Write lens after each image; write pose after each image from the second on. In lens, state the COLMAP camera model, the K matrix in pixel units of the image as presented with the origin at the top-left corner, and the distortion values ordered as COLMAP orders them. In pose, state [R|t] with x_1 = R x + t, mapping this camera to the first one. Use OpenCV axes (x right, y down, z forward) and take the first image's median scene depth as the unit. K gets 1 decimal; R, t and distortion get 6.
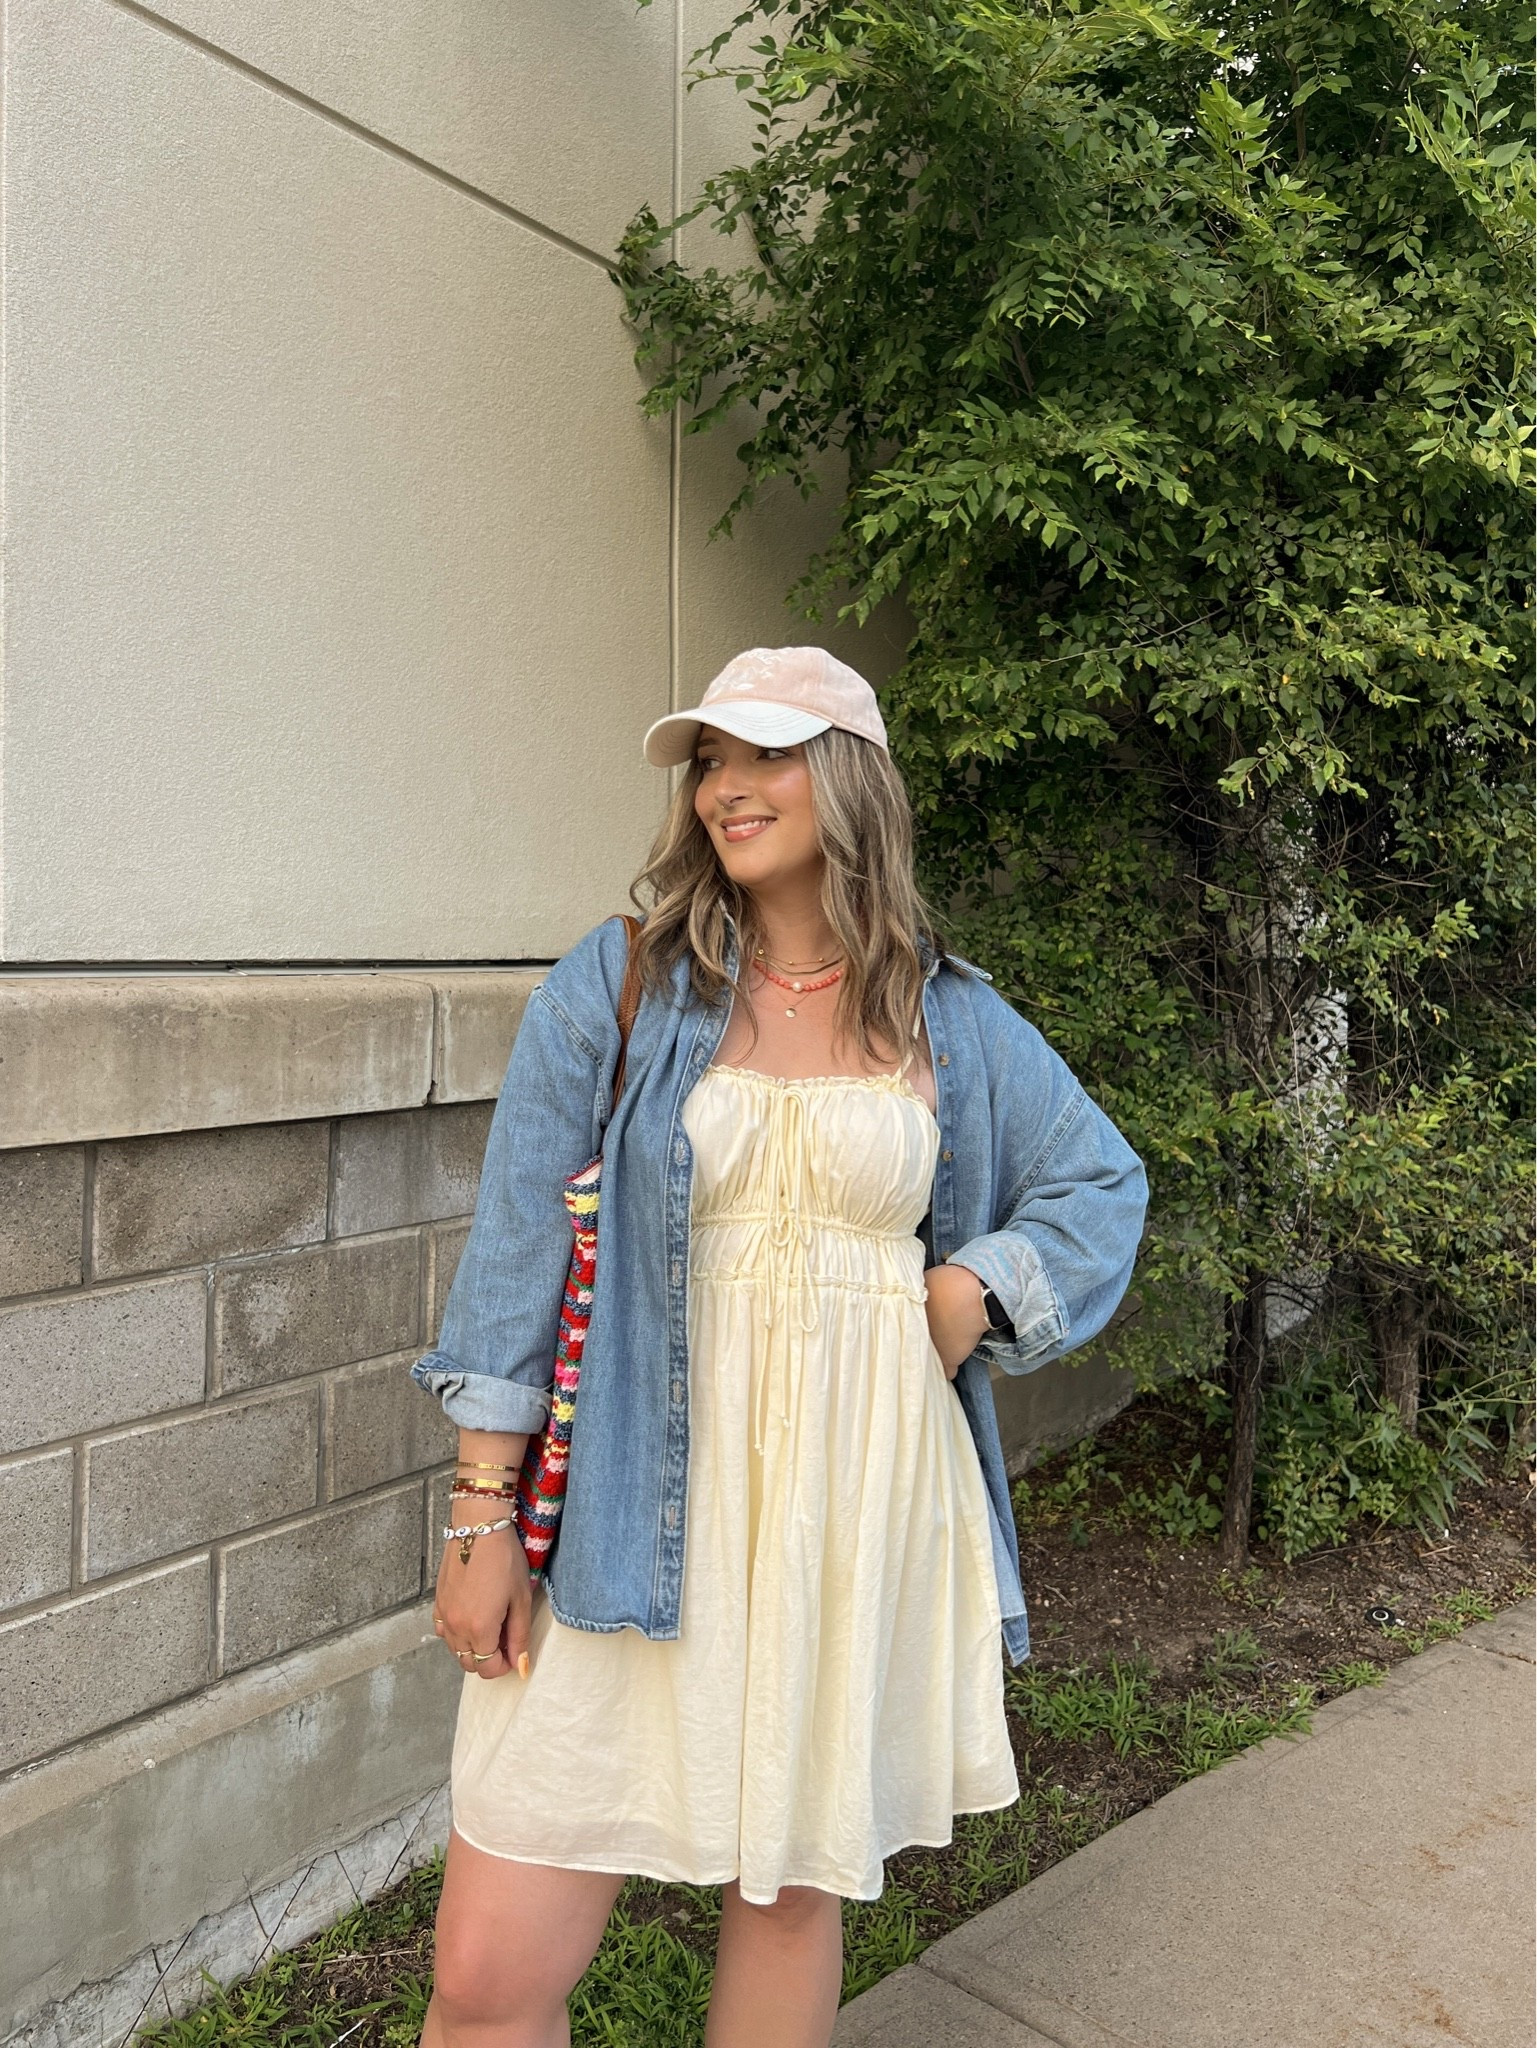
lens RADIAL K [[1578.7, 0, 768.5], [0, 1578.7, 1024.0], [0, 0, 1]] dist [-0.021918, 0.013957]
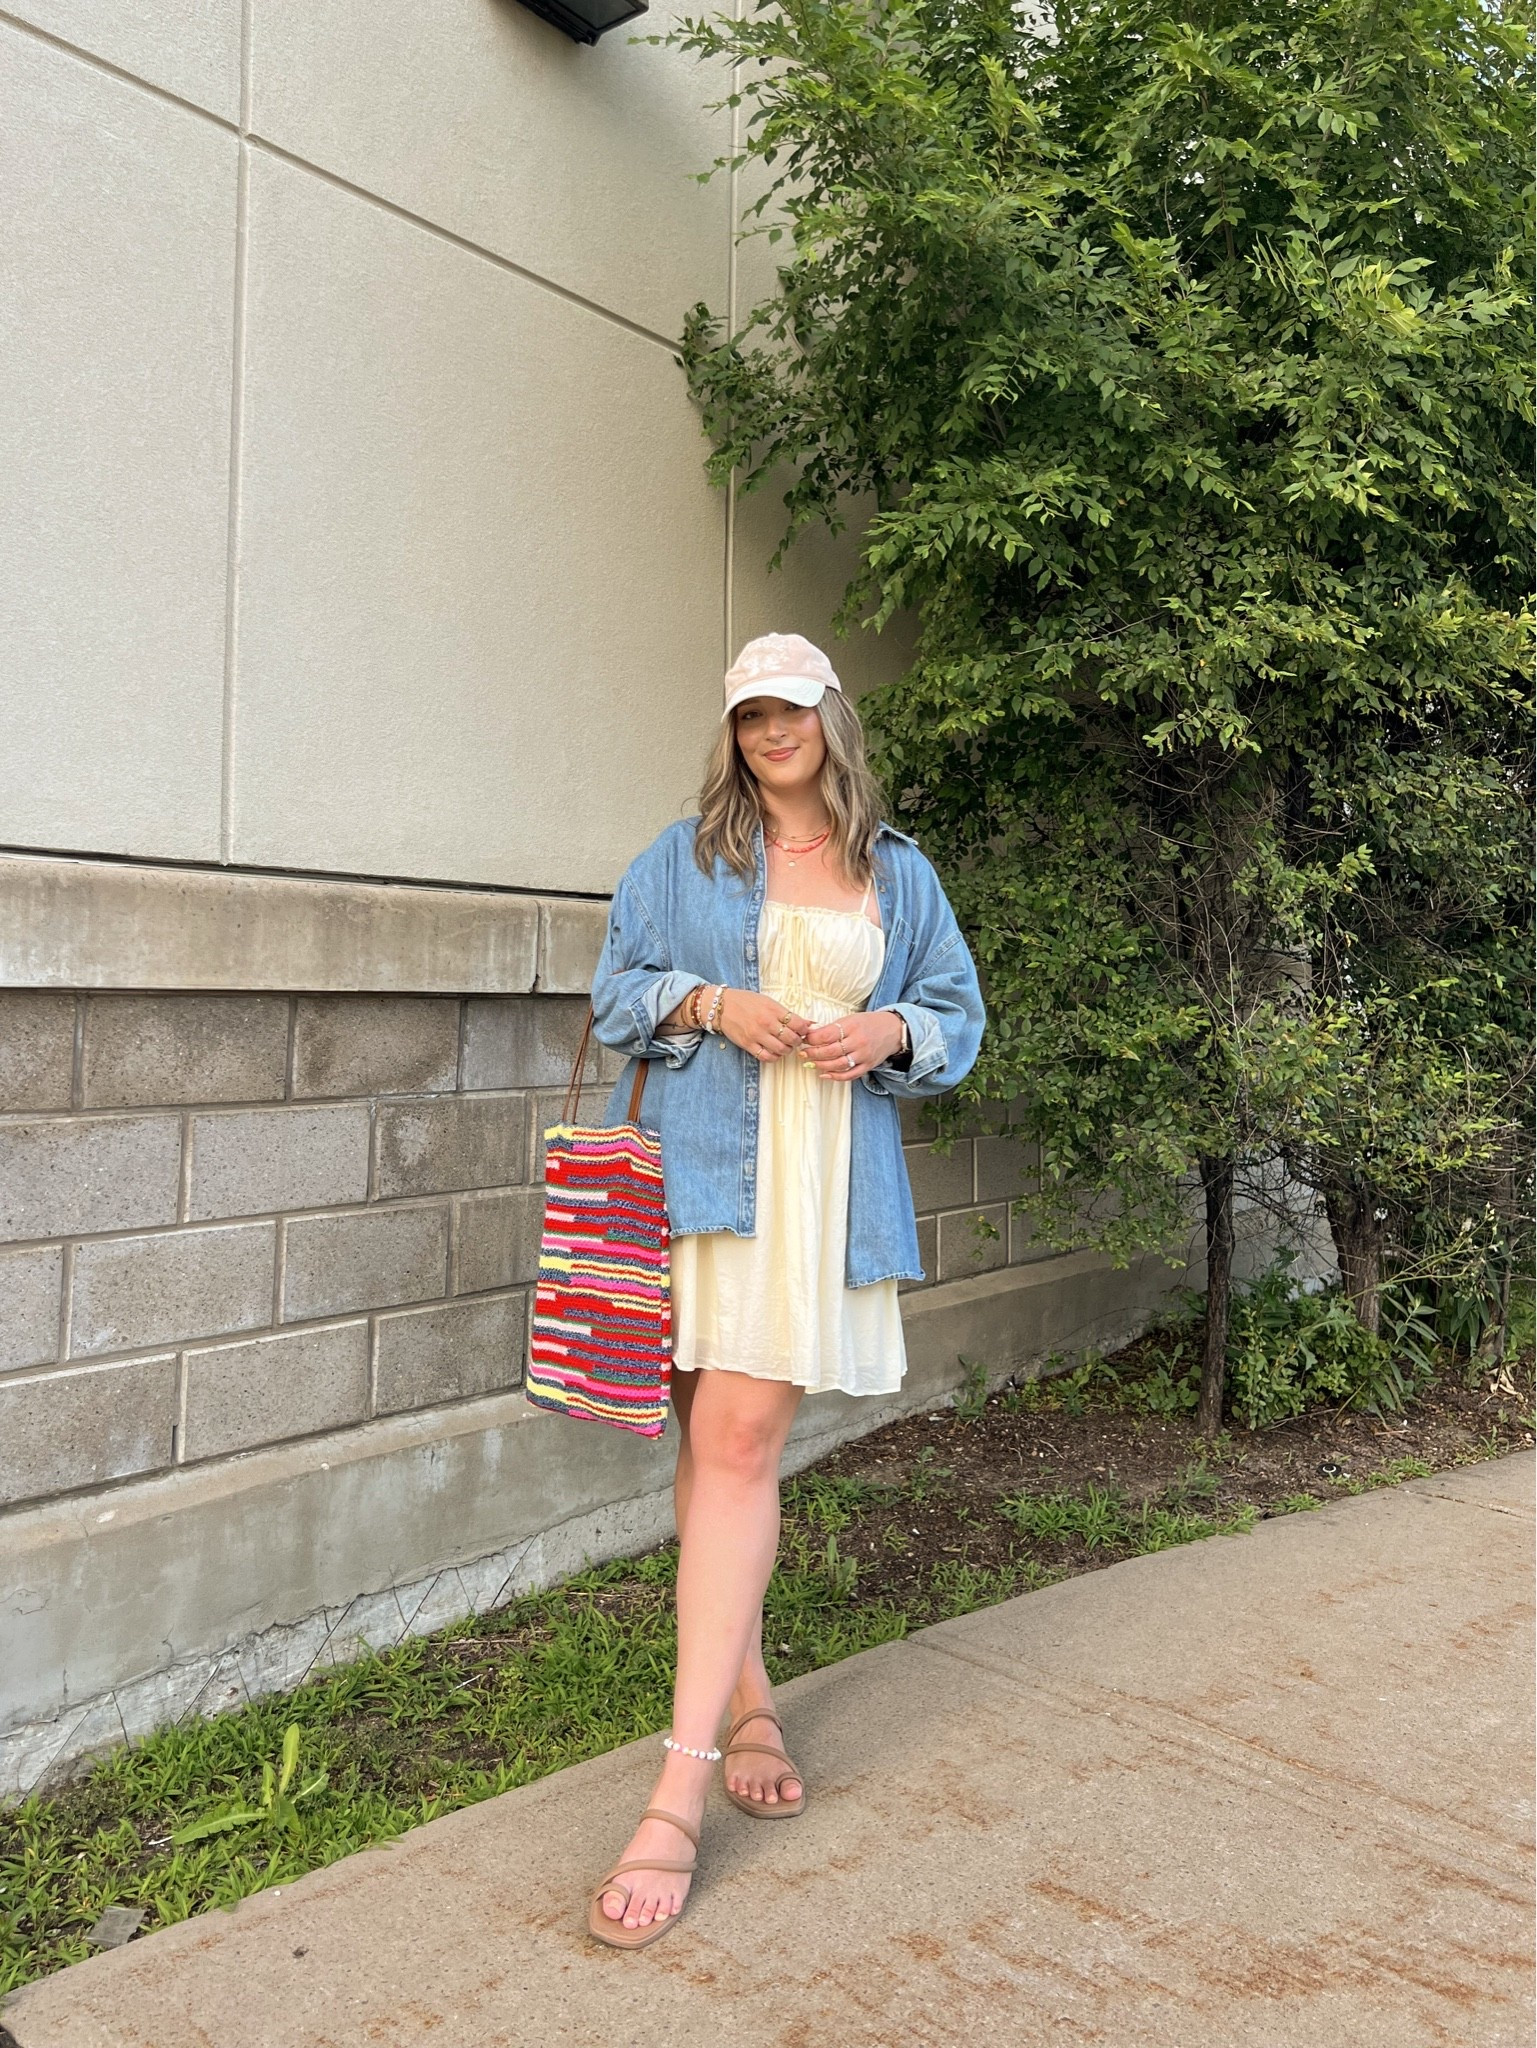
lens RADIAL K [[1672.7, 0, 772.8], [0, 1672.7, 1015.2], [0, 0, 1]] dist [-0.010340, -0.007185]
pose [[0.999065, 0.001566, -0.043209, 0.040284], [-0.003651, 0.998830, -0.048214, 0.136820], [0.043083, 0.048327, 0.997902, -0.364725]]
